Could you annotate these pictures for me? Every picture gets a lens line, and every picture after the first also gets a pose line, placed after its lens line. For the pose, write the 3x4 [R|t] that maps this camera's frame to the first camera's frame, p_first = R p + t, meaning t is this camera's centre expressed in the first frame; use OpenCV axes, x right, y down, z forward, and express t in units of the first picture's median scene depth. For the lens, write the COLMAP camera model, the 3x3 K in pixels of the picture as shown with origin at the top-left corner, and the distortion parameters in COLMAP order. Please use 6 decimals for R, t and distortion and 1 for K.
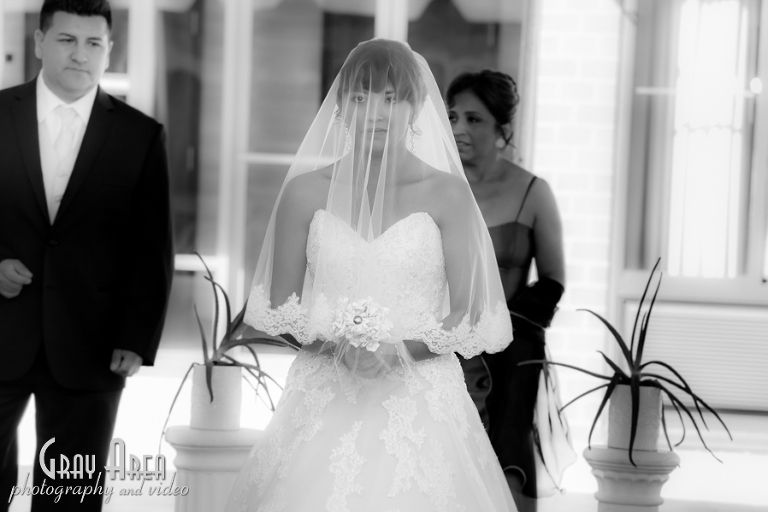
lens RADIAL K [[3863.0, 0, 422.5], [0, 3863.0, 231.9], [0, 0, 1]] dist [3.598737, 0.000000]
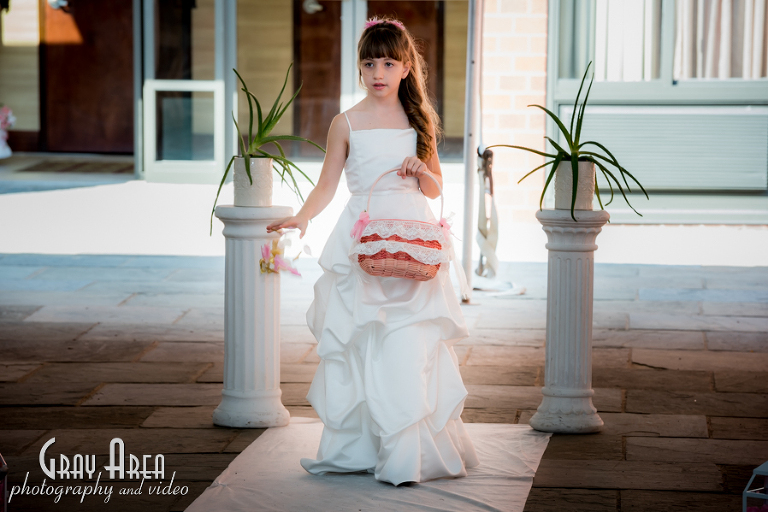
lens RADIAL K [[3773.5, 0, 385.4], [0, 3773.5, 256.0], [0, 0, 1]] dist [0.467769, 0.000000]
pose [[0.999181, -0.039999, 0.006077, -0.016668], [0.039636, 0.997900, 0.051232, 0.004172], [-0.008114, -0.050949, 0.998668, -0.240090]]
